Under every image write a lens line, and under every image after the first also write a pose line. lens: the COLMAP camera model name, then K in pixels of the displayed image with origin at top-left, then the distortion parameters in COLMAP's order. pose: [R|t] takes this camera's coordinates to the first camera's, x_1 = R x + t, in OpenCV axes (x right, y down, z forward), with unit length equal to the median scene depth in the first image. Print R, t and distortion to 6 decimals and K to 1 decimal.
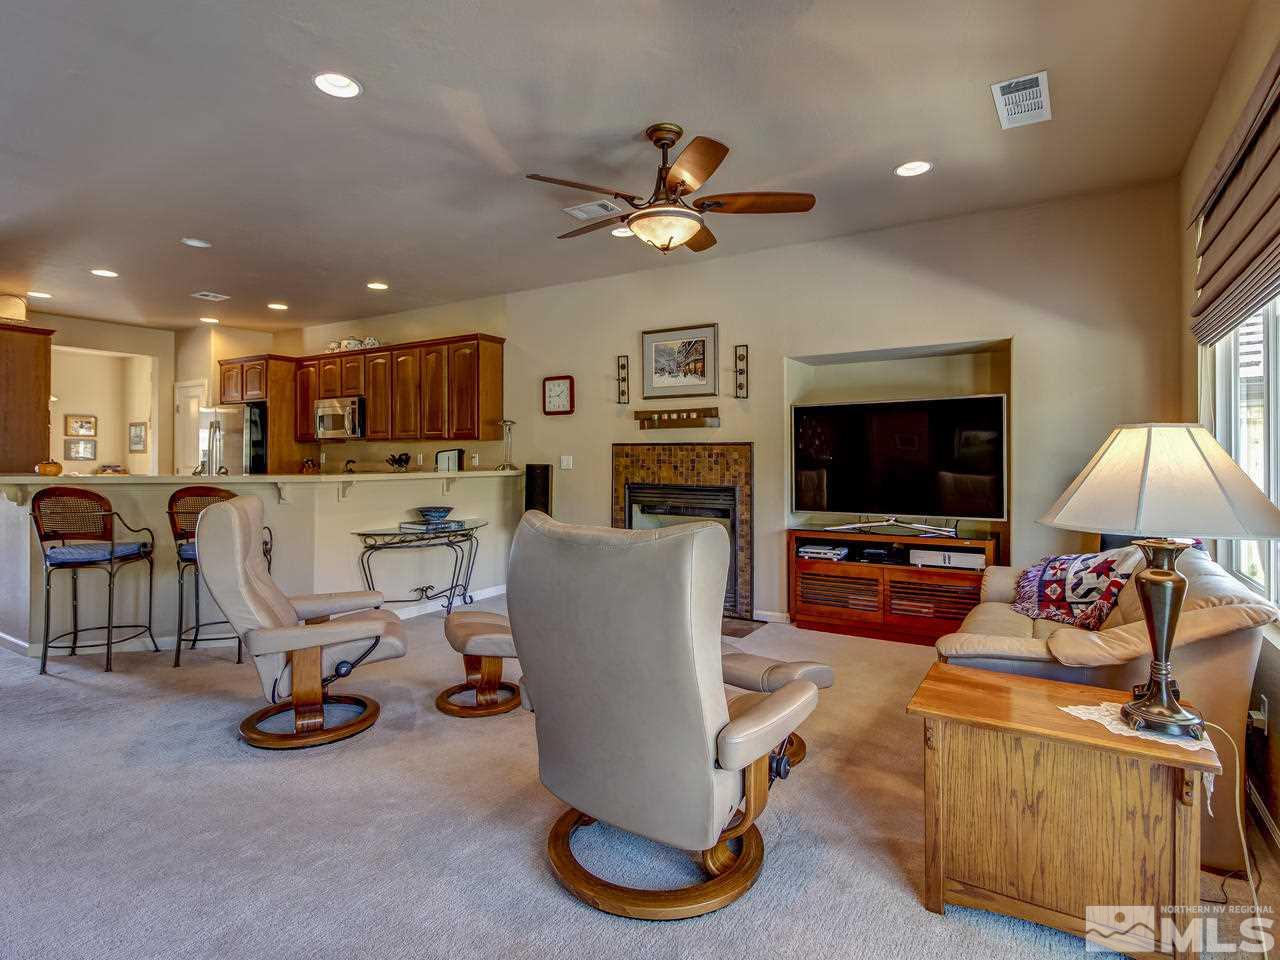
lens RADIAL K [[674.0, 0, 629.7], [0, 674.0, 456.1], [0, 0, 1]] dist [0.004023, -0.002242]
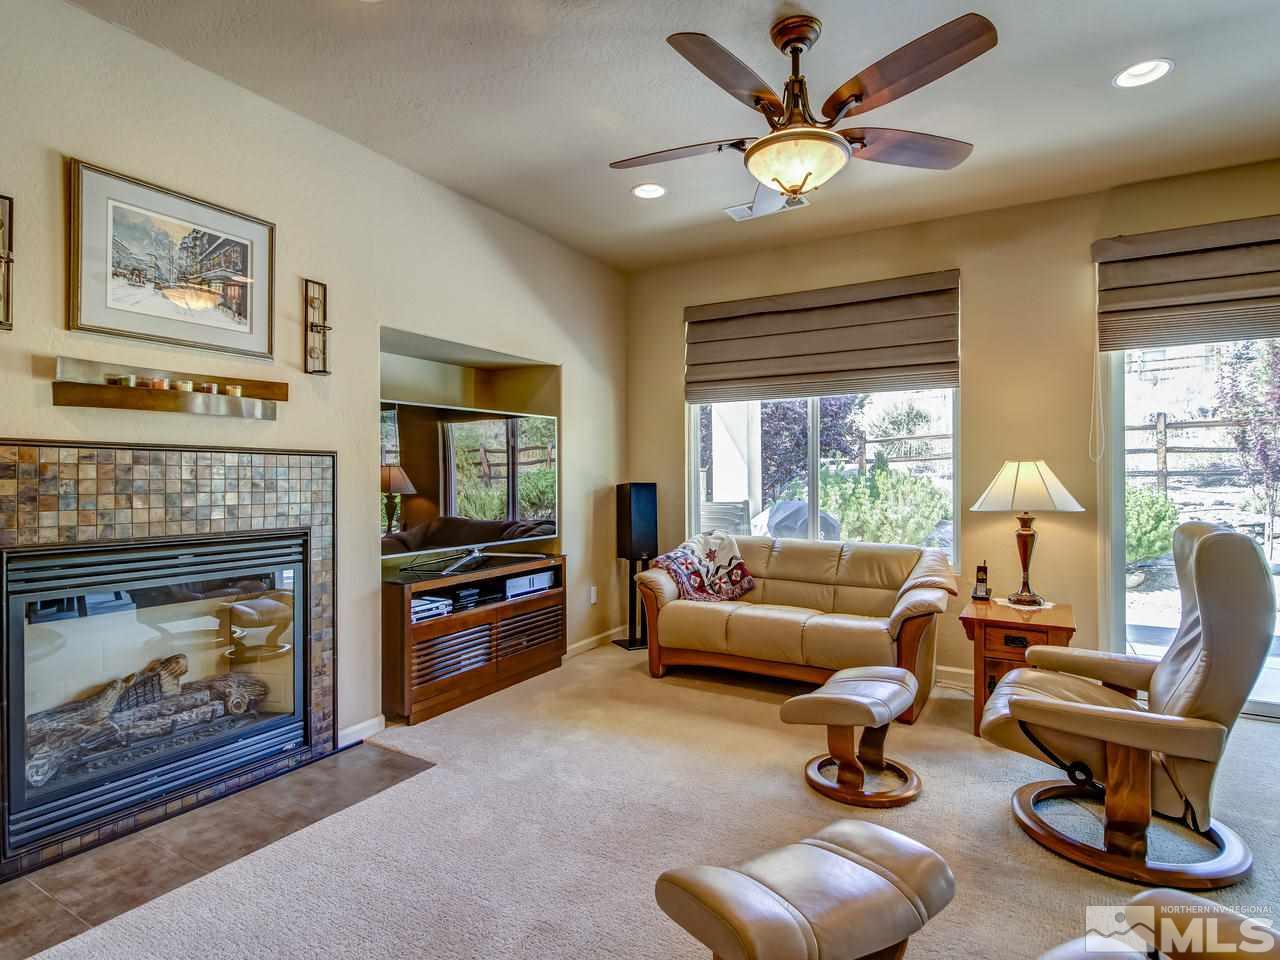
lens RADIAL K [[682.0, 0, 640.4], [0, 682.0, 473.8], [0, 0, 1]] dist [0.010135, -0.010611]
pose [[-0.041804, 0.006408, 0.999105, -0.414065], [0.000470, 0.999979, -0.006394, 0.003017], [-0.999126, 0.000202, -0.041806, 0.724000]]
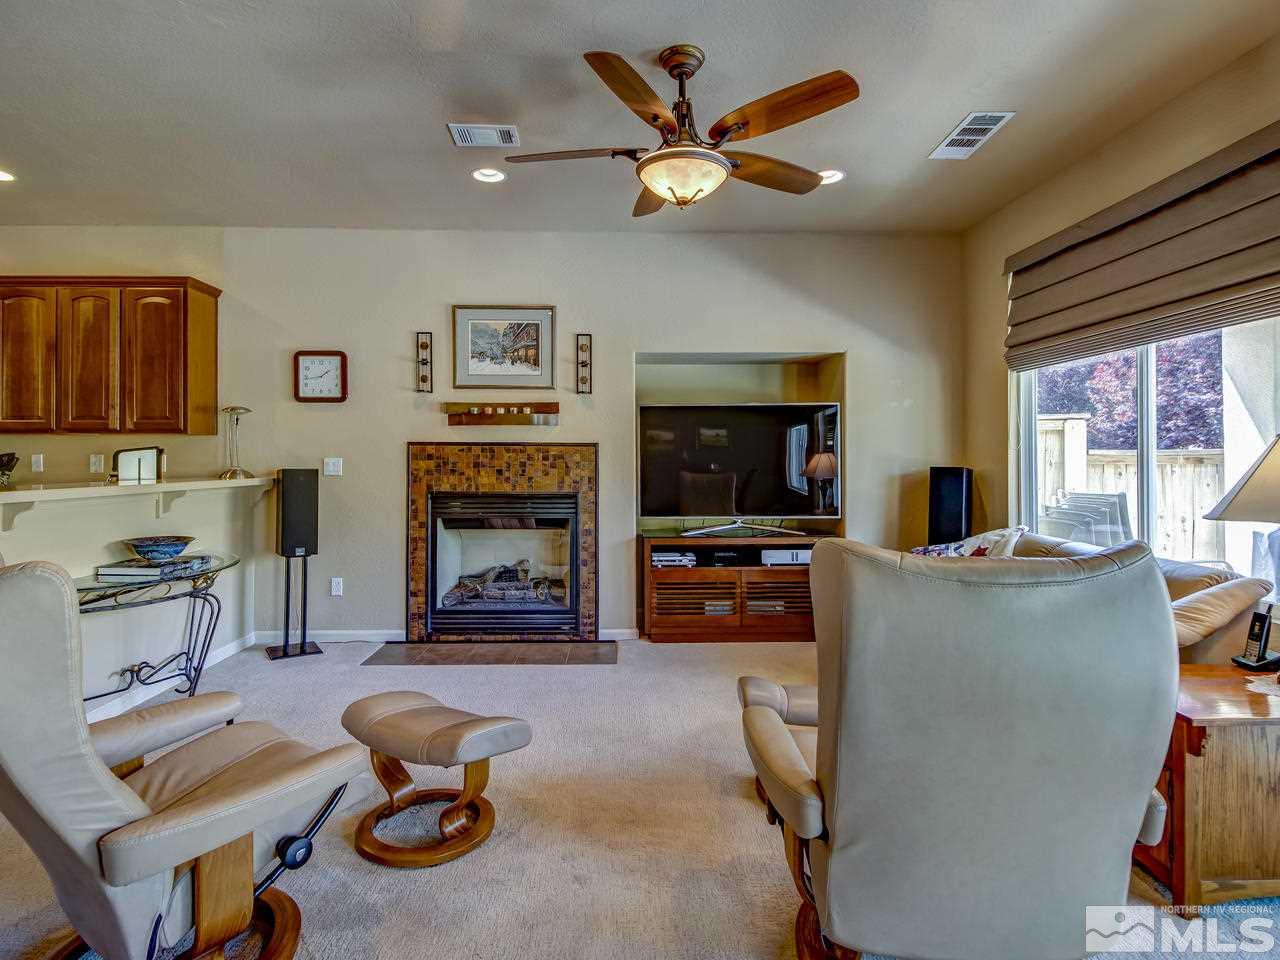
lens RADIAL K [[674.0, 0, 629.7], [0, 674.0, 456.1], [0, 0, 1]] dist [0.004023, -0.002242]
pose [[0.829913, 0.004096, 0.557878, -0.272158], [-0.001976, 0.999988, -0.004401, 0.000596], [-0.557889, 0.002550, 0.829911, 0.219647]]
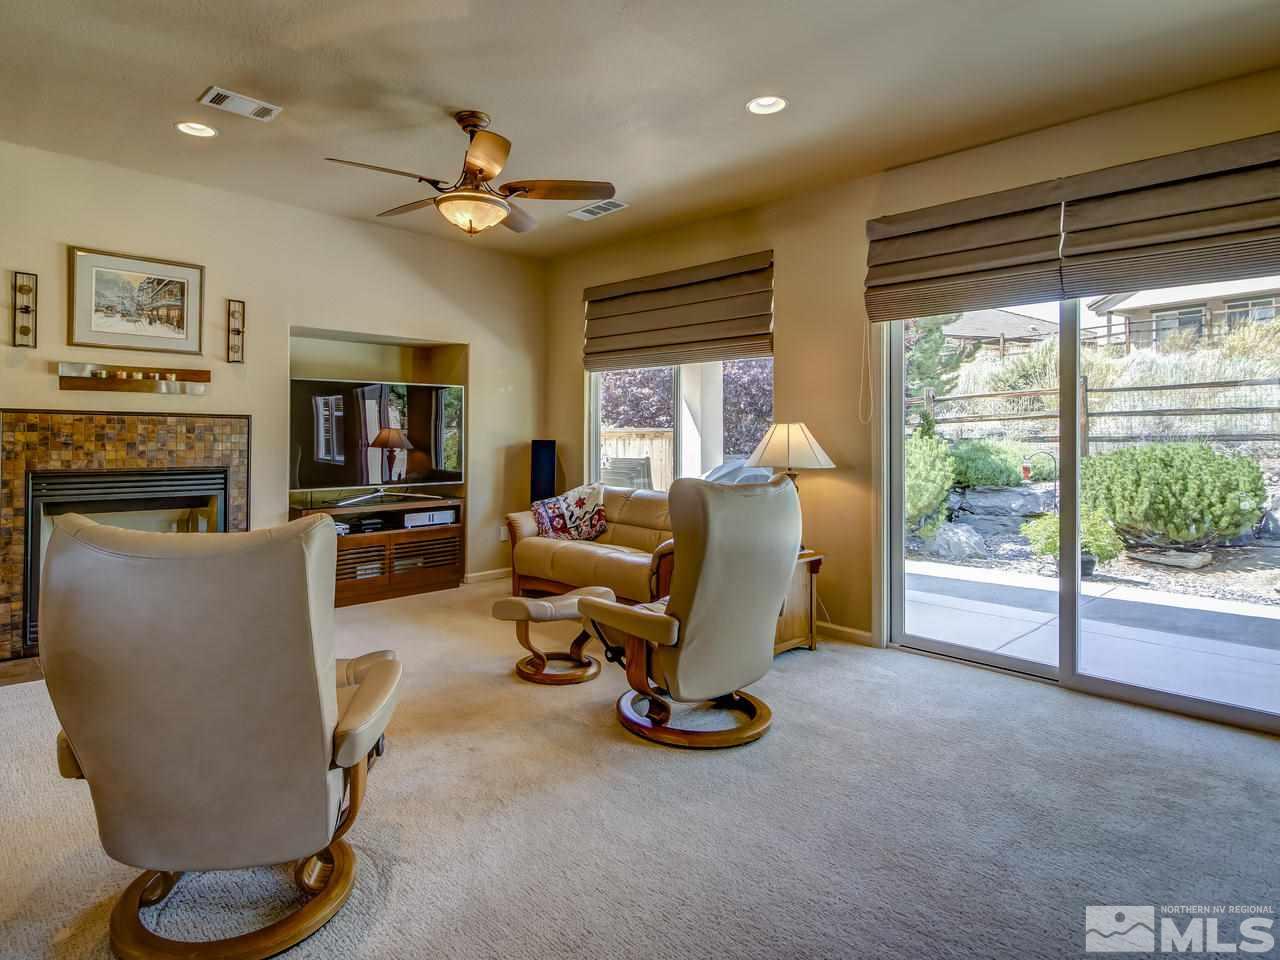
lens RADIAL K [[717.3, 0, 587.6], [0, 717.3, 425.2], [0, 0, 1]] dist [0.003515, -0.001091]
pose [[0.245774, 0.016644, 0.969184, -0.581362], [-0.008863, 0.999849, -0.014923, 0.002142], [-0.969287, -0.004922, 0.245884, 0.336567]]
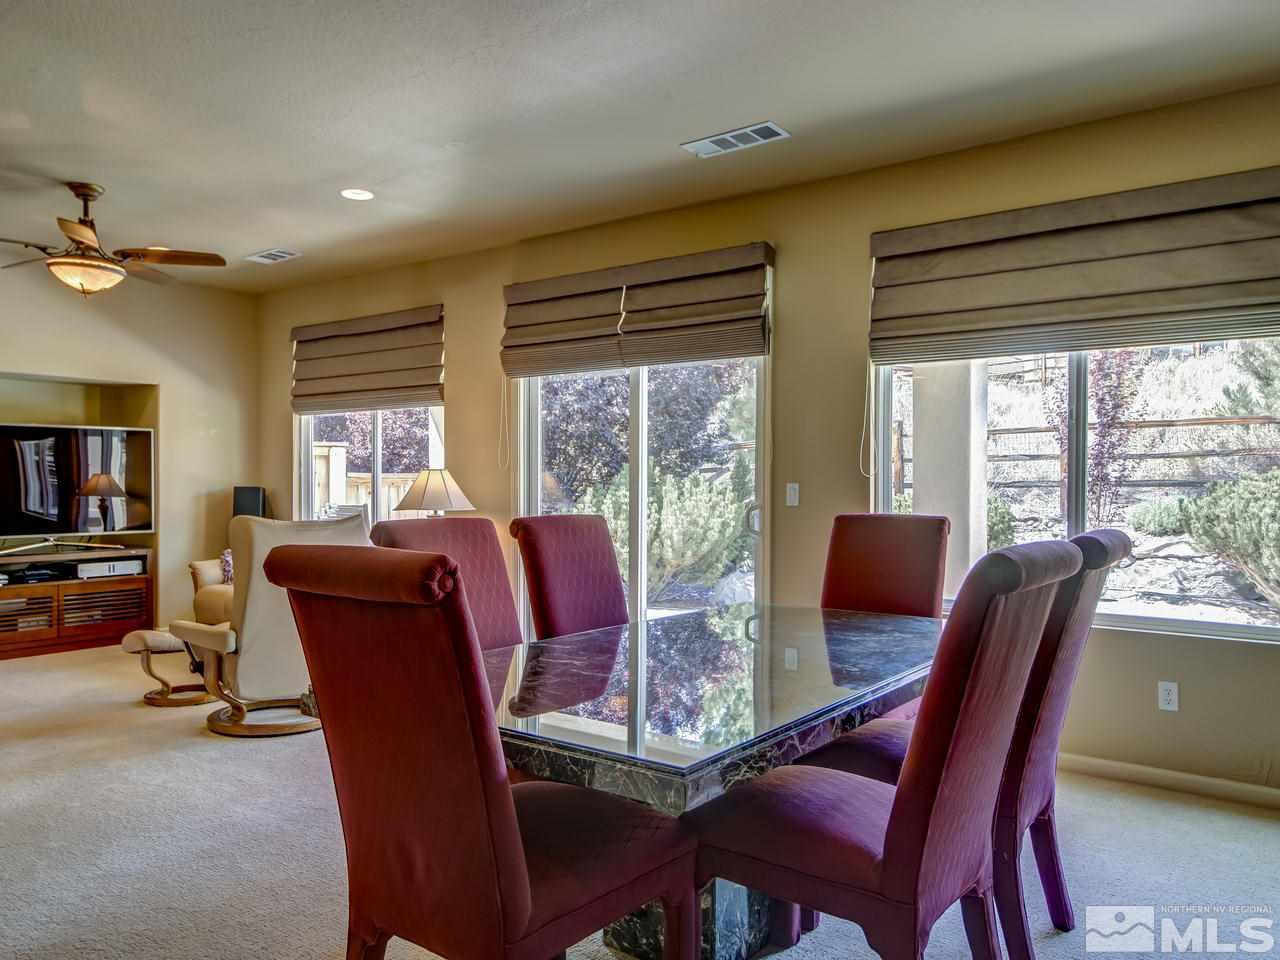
lens RADIAL K [[931.7, 0, 641.8], [0, 931.7, 497.2], [0, 0, 1]] dist [0.004348, 0.001935]
pose [[0.079942, -0.013759, 0.996705, -0.852775], [-0.008530, 0.999859, 0.014487, -0.000027], [-0.996763, -0.009660, 0.079814, -0.022952]]
